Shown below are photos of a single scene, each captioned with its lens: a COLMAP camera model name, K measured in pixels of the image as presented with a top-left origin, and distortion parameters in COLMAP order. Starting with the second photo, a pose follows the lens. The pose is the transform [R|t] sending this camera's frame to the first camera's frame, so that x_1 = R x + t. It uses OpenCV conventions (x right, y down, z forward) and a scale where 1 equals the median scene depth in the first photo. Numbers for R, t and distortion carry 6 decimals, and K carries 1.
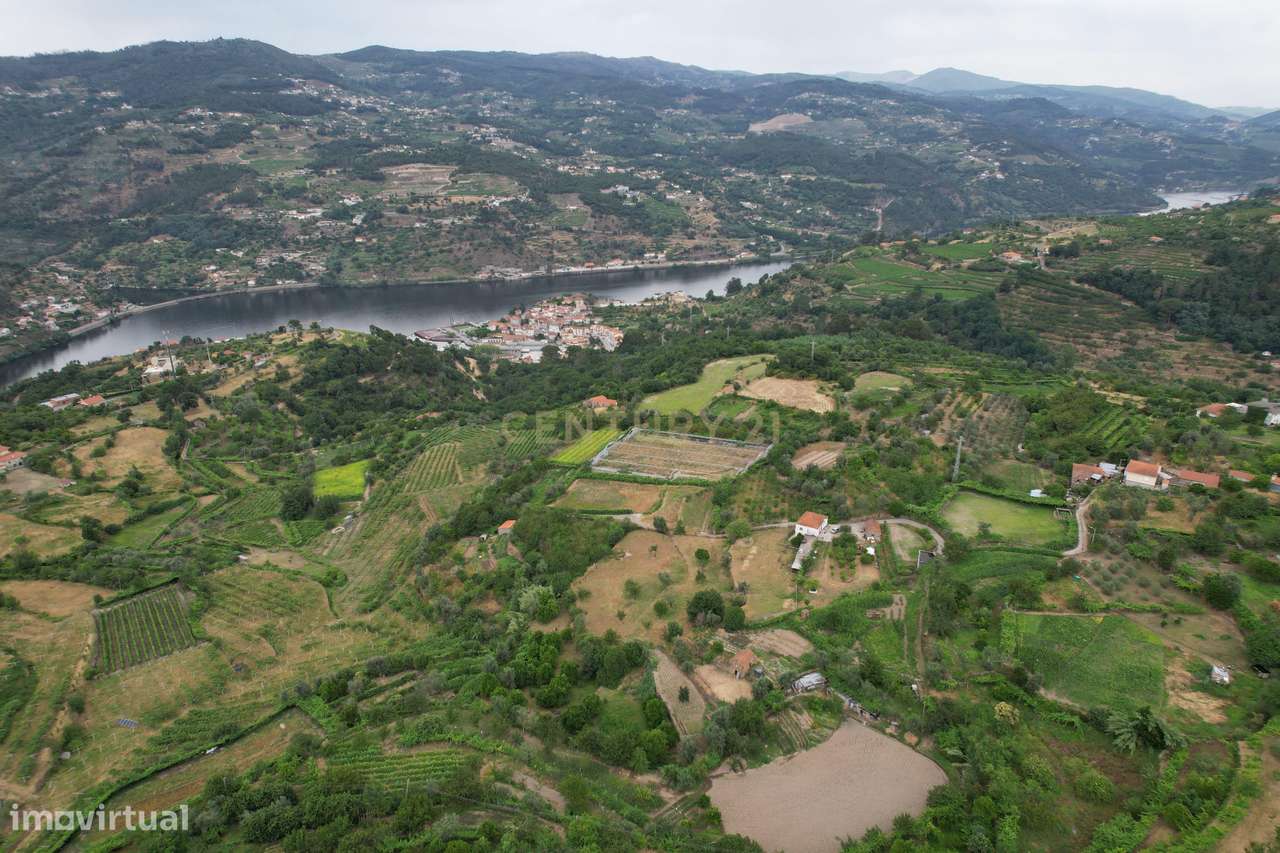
lens RADIAL K [[819.3, 0, 640.7], [0, 819.3, 425.1], [0, 0, 1]] dist [-0.080657, 0.078067]
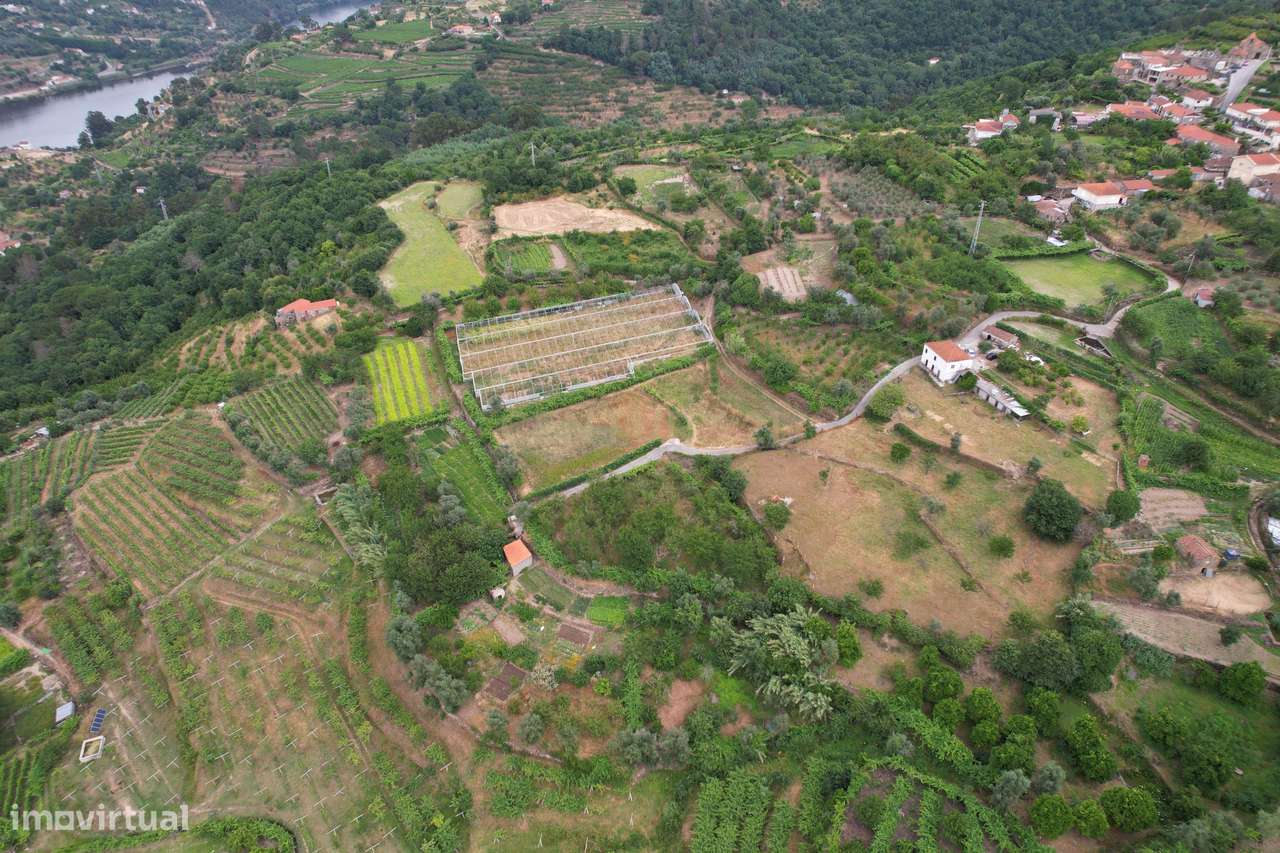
lens RADIAL K [[819.3, 0, 640.9], [0, 819.3, 428.0], [0, 0, 1]] dist [-0.080657, 0.078067]
pose [[0.692518, -0.397663, 0.601899, -0.127812], [0.250999, 0.915038, 0.315760, -0.034983], [-0.676327, -0.067594, 0.733494, 0.169336]]
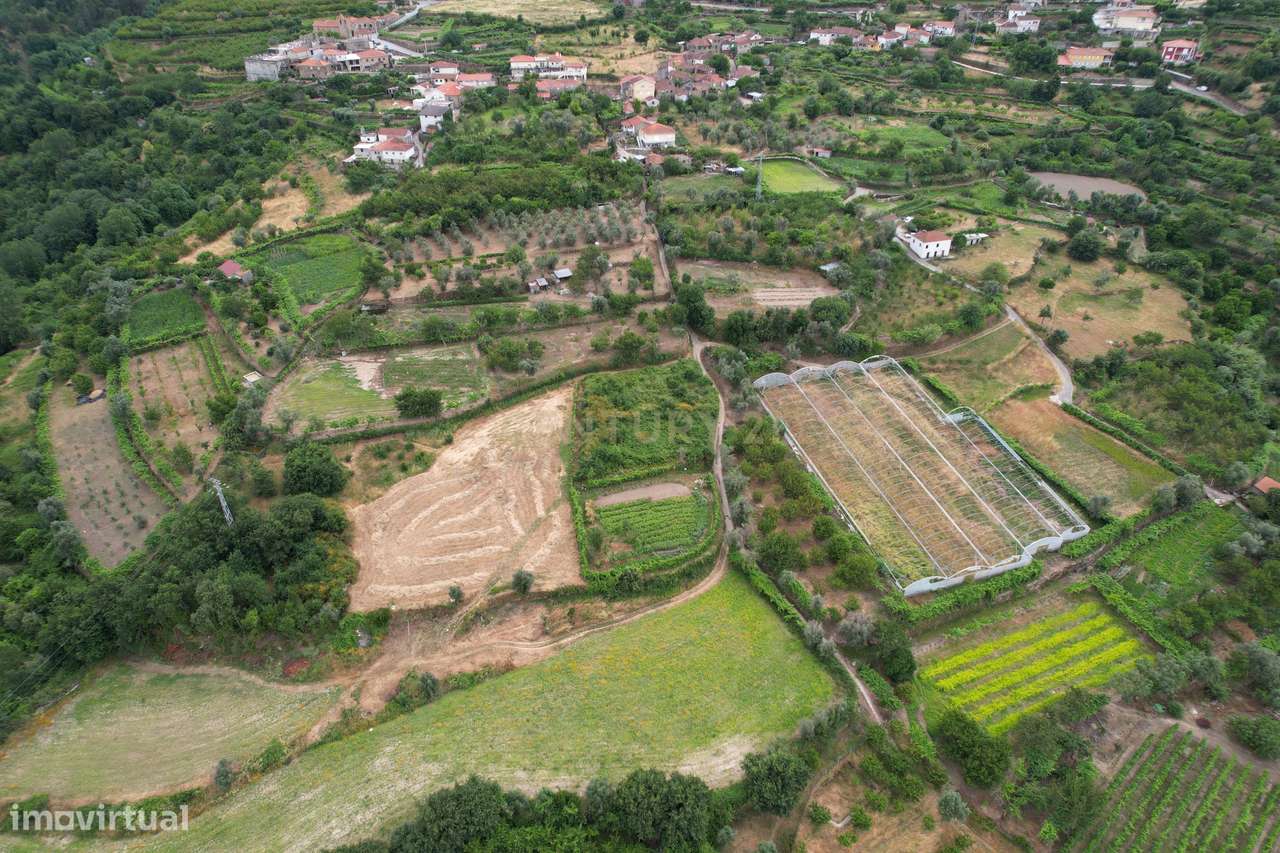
lens RADIAL K [[819.3, 0, 642.6], [0, 819.3, 427.3], [0, 0, 1]] dist [-0.080657, 0.078067]
pose [[-0.760923, -0.360347, 0.539579, -0.035751], [0.229929, 0.627884, 0.743569, -0.145623], [-0.606736, 0.689864, -0.394918, 0.469583]]
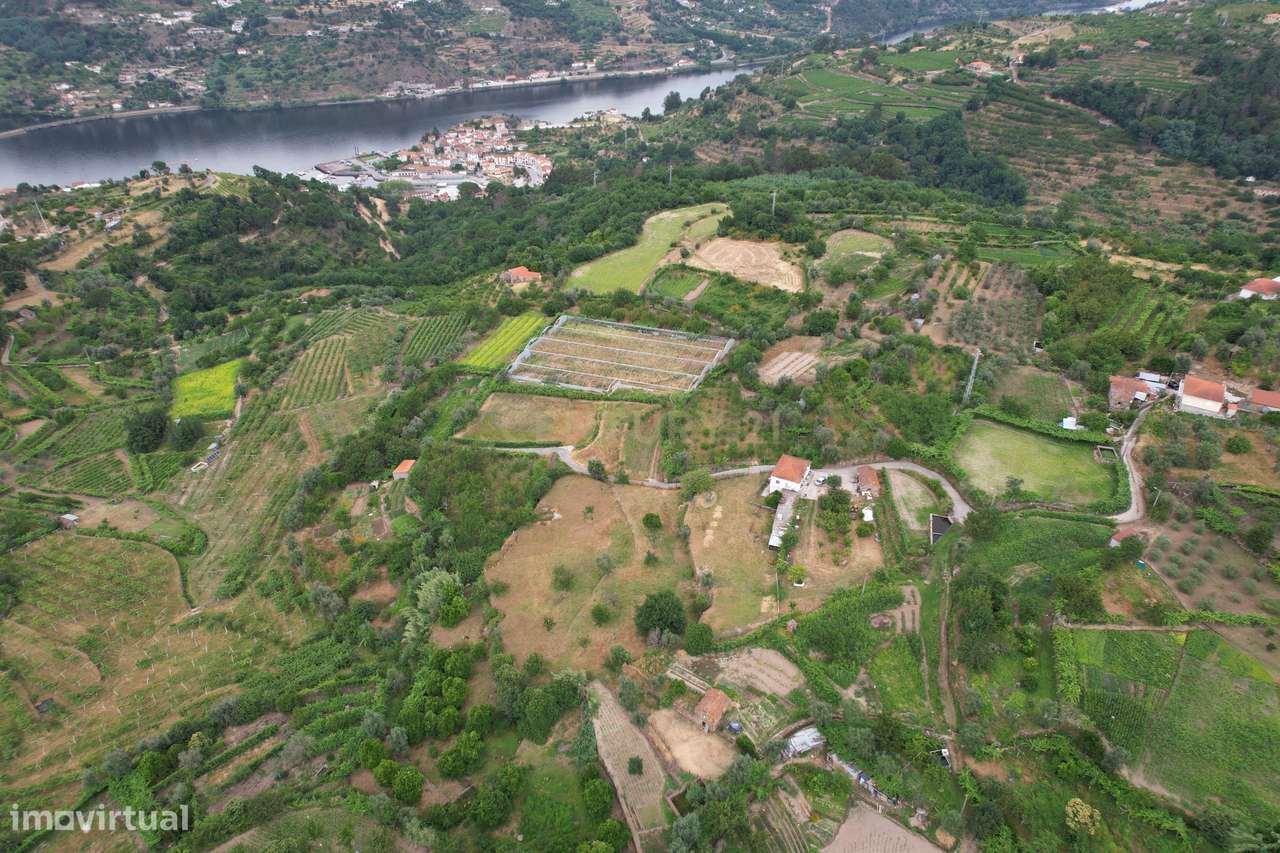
lens RADIAL K [[819.3, 0, 641.4], [0, 819.3, 428.9], [0, 0, 1]] dist [-0.080657, 0.078067]
pose [[0.996722, -0.043009, 0.068529, 0.004197], [0.026657, 0.974284, 0.223741, -0.026492], [-0.076390, -0.221180, 0.972236, 0.069948]]
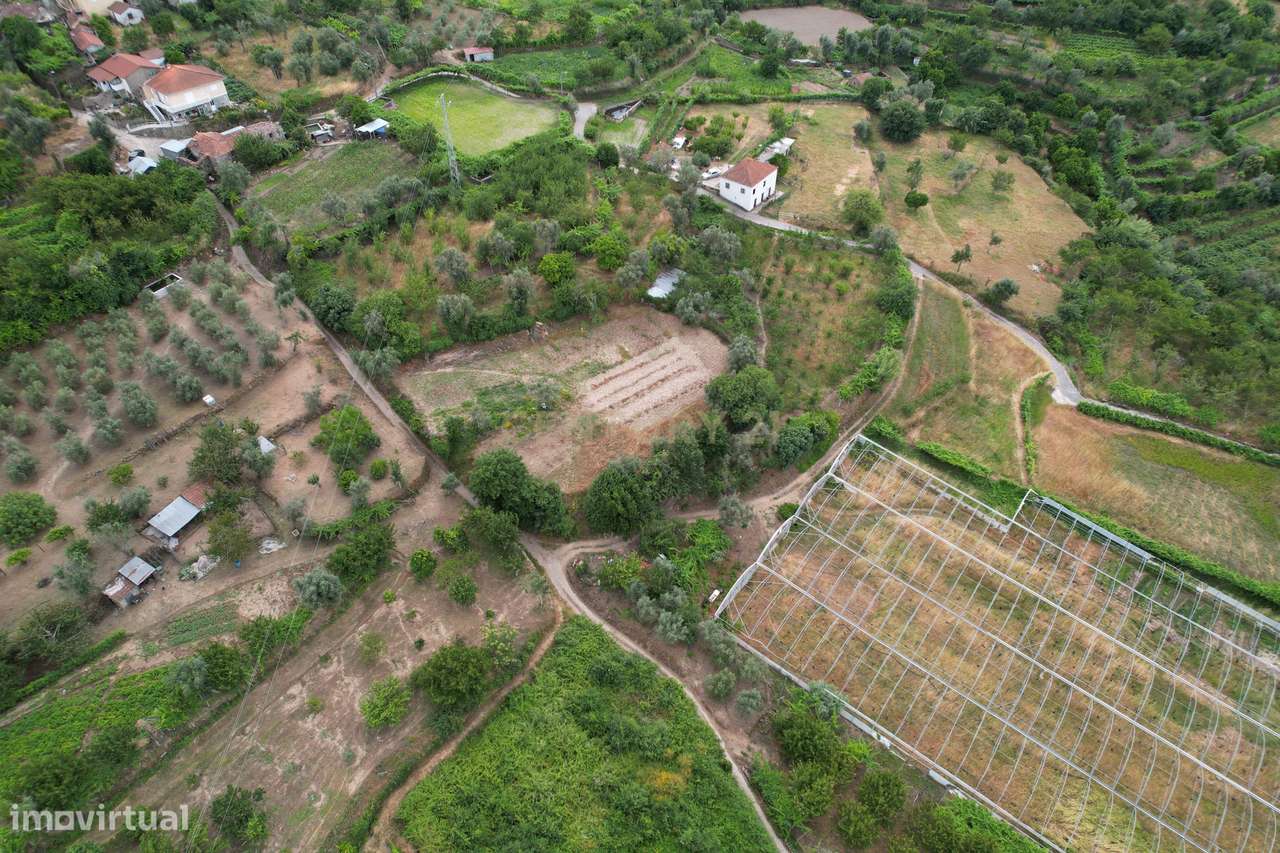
lens RADIAL K [[819.3, 0, 643.1], [0, 819.3, 427.3], [0, 0, 1]] dist [-0.080657, 0.078067]
pose [[-0.995584, -0.067528, 0.065213, 0.063352], [0.030262, 0.426721, 0.903877, -0.095170], [-0.088864, 0.901859, -0.422793, 0.385102]]
